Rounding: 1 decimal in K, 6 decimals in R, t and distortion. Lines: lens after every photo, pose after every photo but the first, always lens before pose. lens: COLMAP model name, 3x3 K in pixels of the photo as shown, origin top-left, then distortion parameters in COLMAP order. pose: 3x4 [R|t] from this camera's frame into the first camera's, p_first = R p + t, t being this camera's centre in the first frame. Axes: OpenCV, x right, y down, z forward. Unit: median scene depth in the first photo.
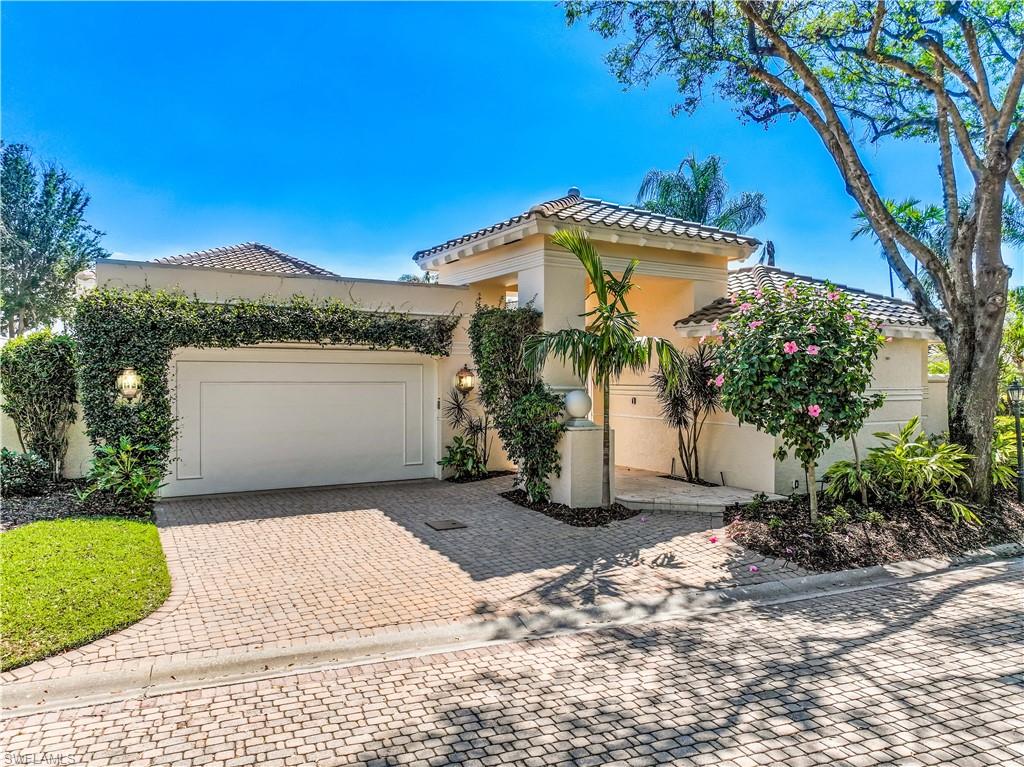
lens RADIAL K [[712.6, 0, 504.5], [0, 712.6, 378.9], [0, 0, 1]] dist [0.021806, 0.002705]
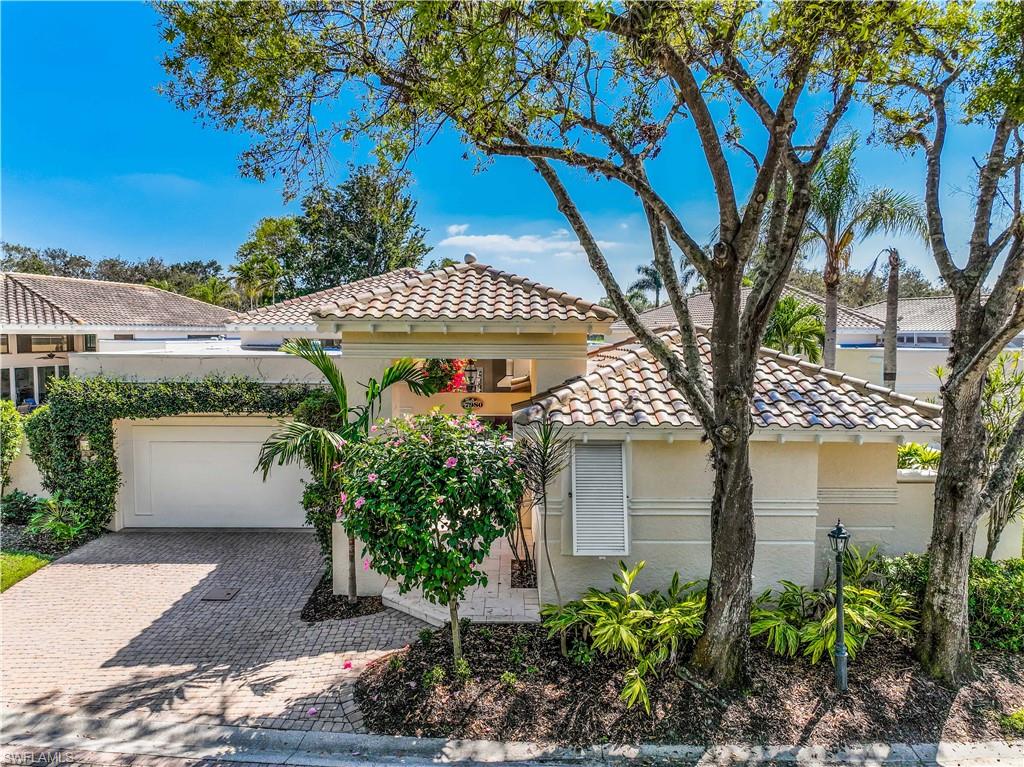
lens RADIAL K [[712.6, 0, 507.7], [0, 712.6, 386.8], [0, 0, 1]] dist [0.021806, 0.002705]
pose [[0.871582, 0.038757, -0.488716, 1.151164], [-0.004258, 0.997431, 0.071506, -0.284055], [0.490231, -0.060242, 0.869508, 0.307737]]
